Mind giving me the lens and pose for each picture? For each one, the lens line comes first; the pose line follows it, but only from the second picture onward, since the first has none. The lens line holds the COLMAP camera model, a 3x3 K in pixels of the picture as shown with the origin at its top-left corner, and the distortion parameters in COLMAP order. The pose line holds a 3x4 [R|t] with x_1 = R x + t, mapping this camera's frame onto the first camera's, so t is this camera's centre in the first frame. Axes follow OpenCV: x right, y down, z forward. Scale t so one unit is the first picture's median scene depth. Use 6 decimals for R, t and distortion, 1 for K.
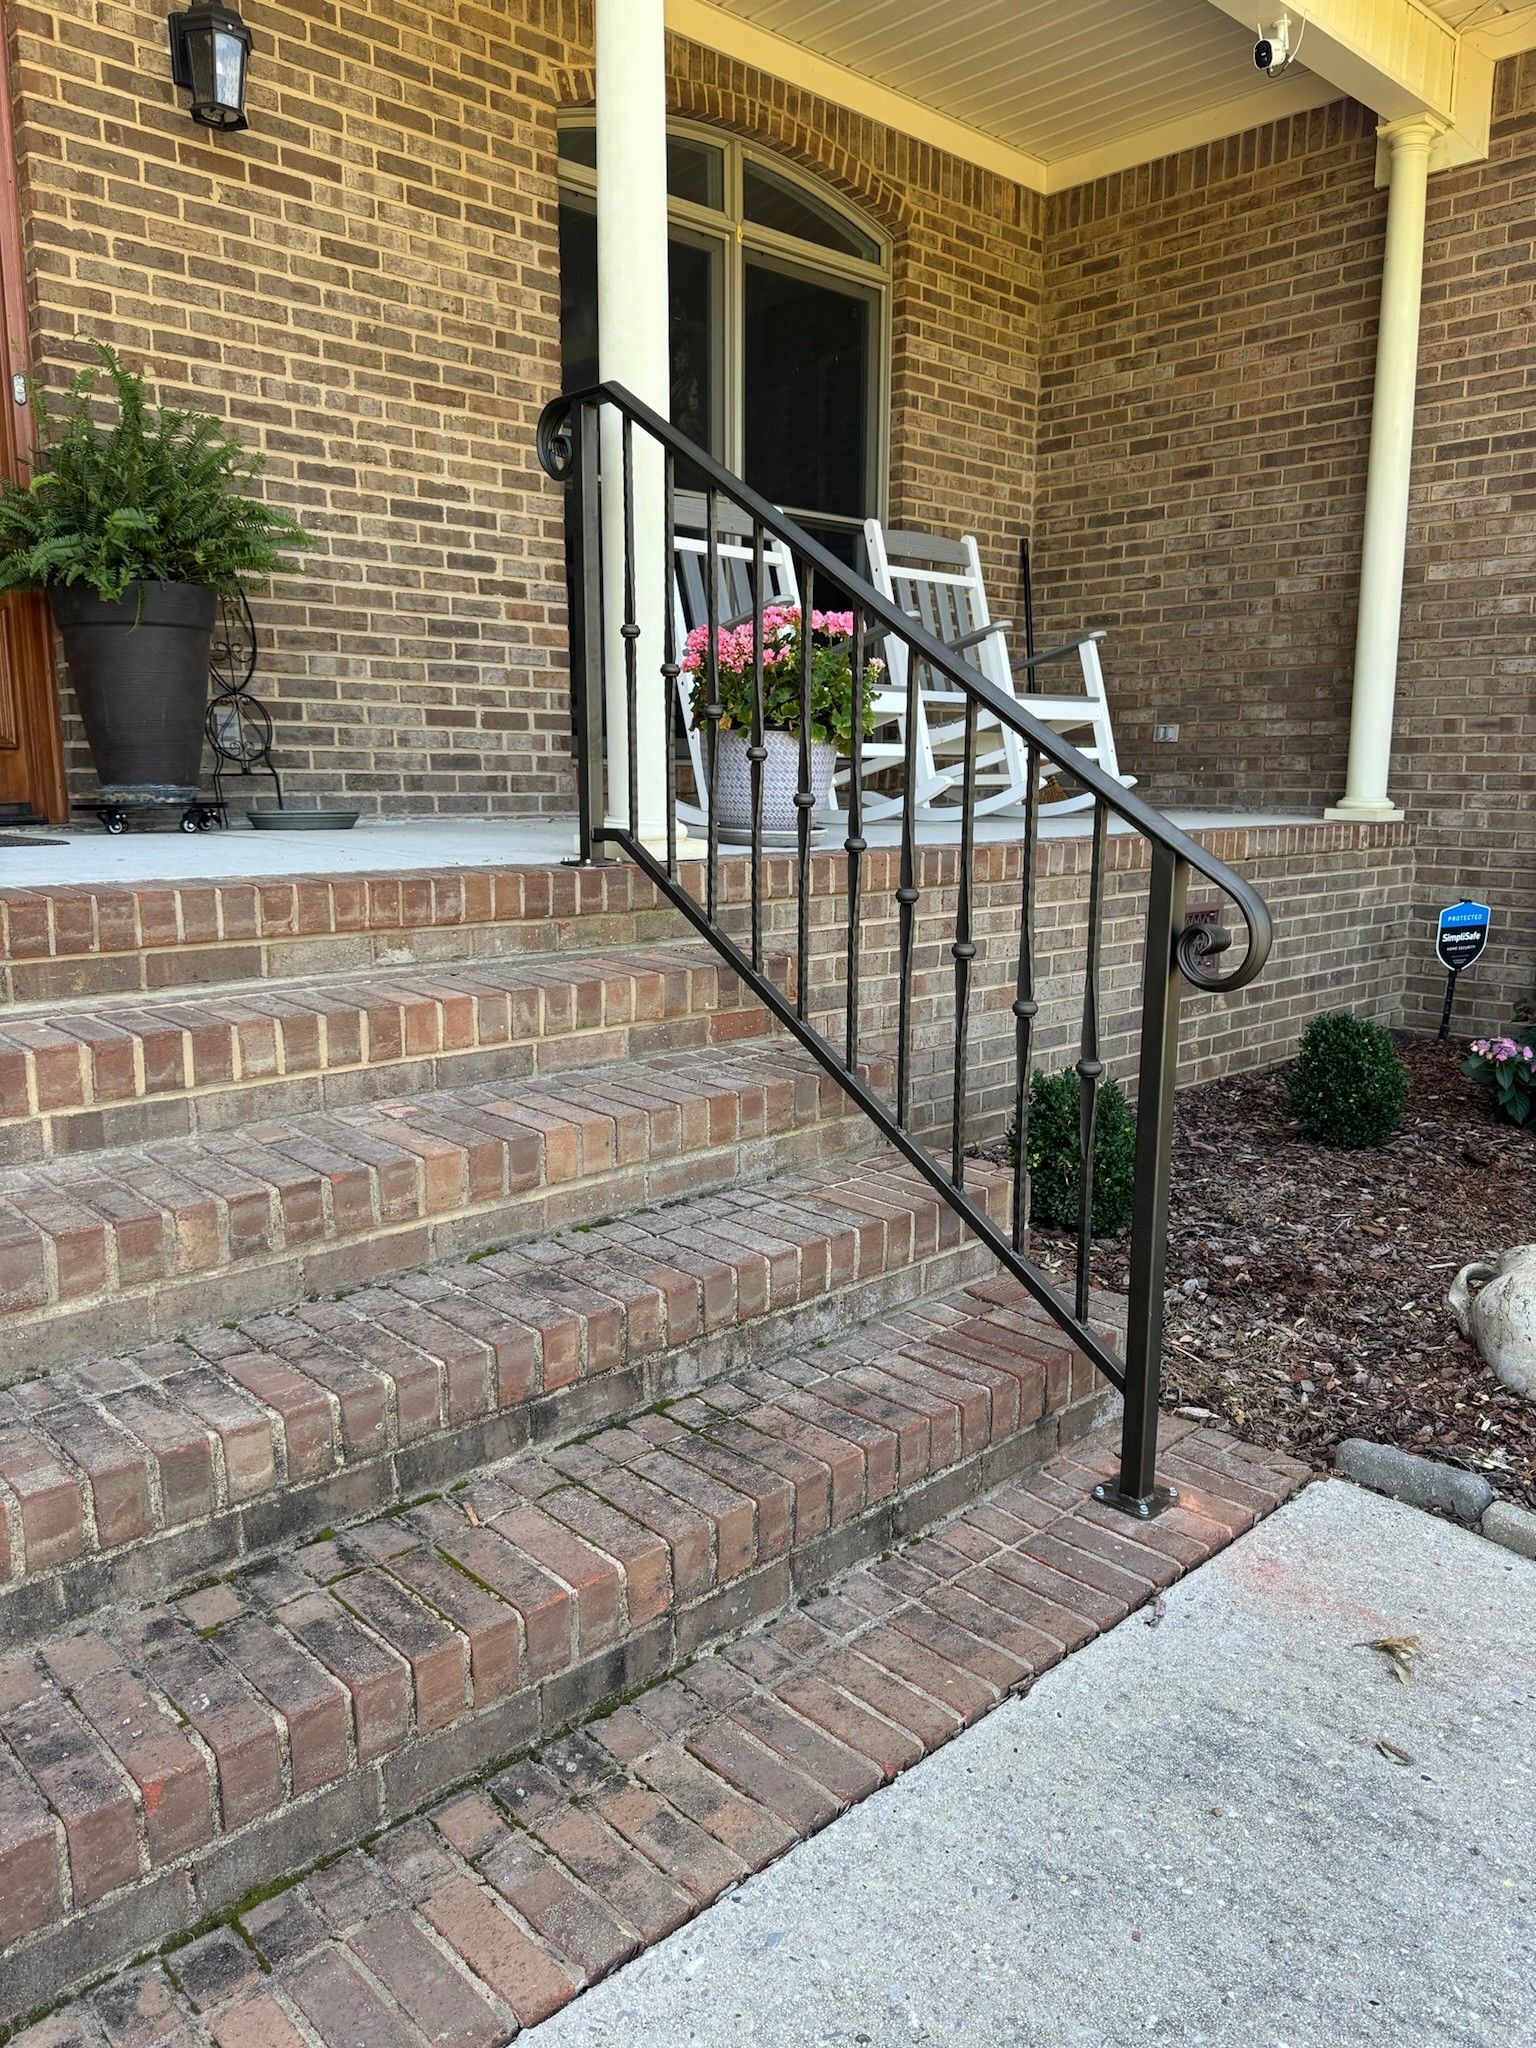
lens RADIAL K [[1454.2, 0, 772.2], [0, 1454.2, 1033.6], [0, 0, 1]] dist [-0.003823, -0.002008]
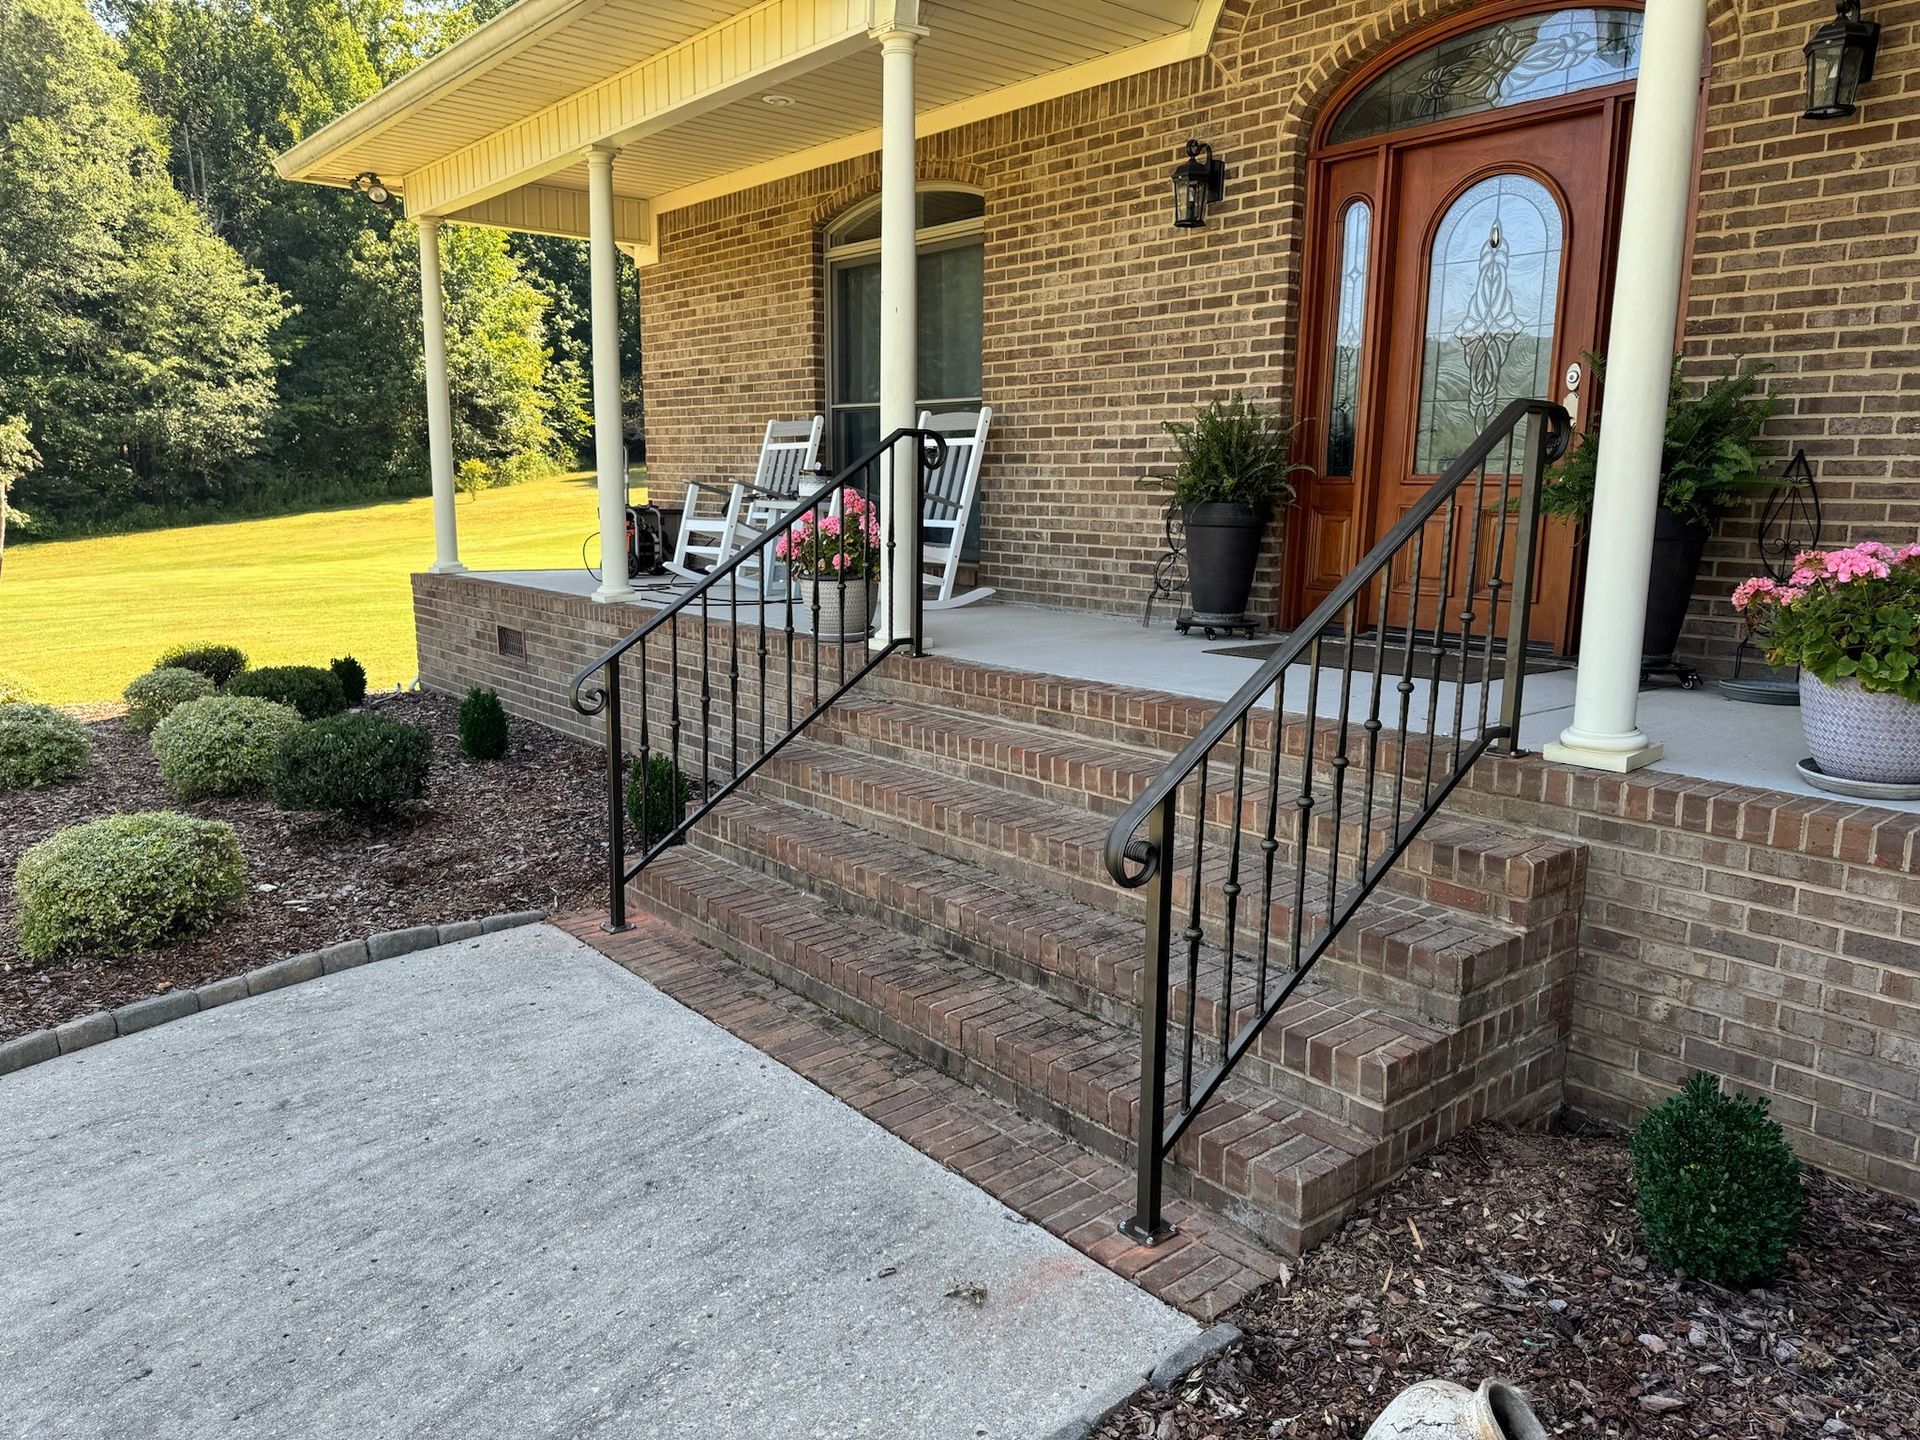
lens RADIAL K [[1363.3, 0, 962.0], [0, 1363.3, 718.8], [0, 0, 1]] dist [-0.003823, -0.002008]
pose [[-0.074650, 0.169594, -0.982683, 1.677622], [-0.190069, 0.964947, 0.180972, -0.420927], [0.978929, 0.200287, -0.039799, 0.865566]]
